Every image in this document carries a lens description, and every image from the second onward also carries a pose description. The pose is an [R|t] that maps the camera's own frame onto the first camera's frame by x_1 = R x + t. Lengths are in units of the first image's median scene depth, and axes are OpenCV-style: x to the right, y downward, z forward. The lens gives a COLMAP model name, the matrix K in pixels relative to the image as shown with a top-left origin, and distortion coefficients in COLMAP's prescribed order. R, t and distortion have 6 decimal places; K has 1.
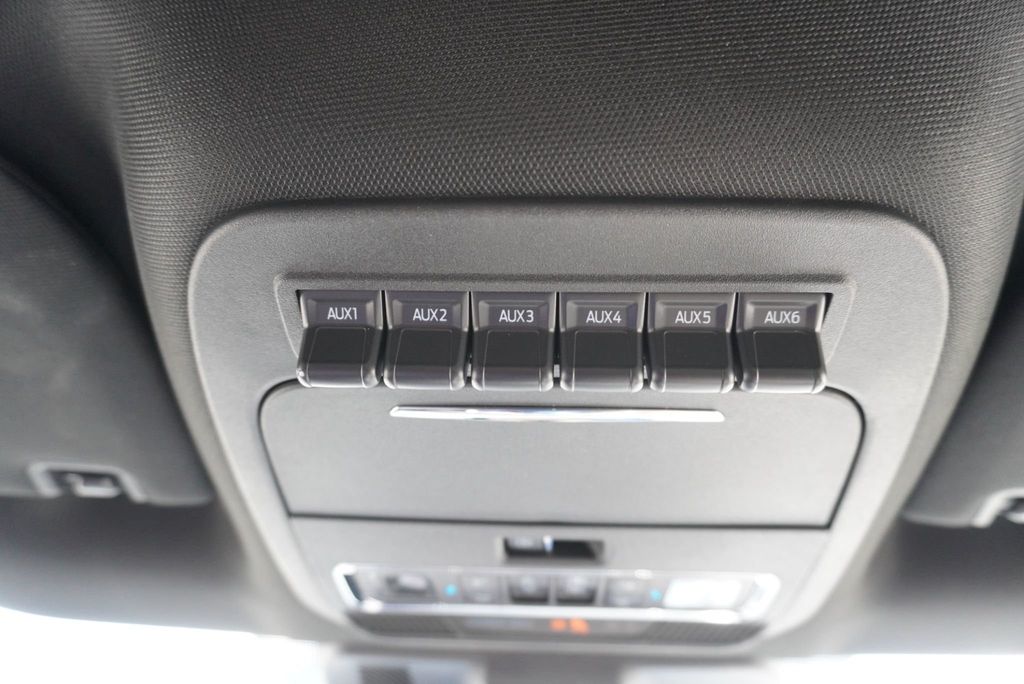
lens RADIAL K [[680.1, 0, 496.1], [0, 680.1, 357.8], [0, 0, 1]] dist [-0.076254, 0.056306]
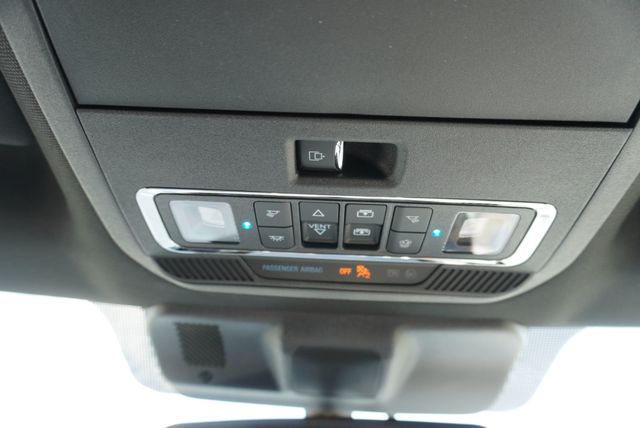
lens RADIAL K [[425.0, 0, 310.0], [0, 425.0, 223.9], [0, 0, 1]] dist [-0.076254, 0.056306]
pose [[0.999406, 0.028615, 0.019214, 0.019920], [-0.029477, 0.998498, 0.046183, 0.297099], [-0.017863, -0.046722, 0.998748, 0.312722]]
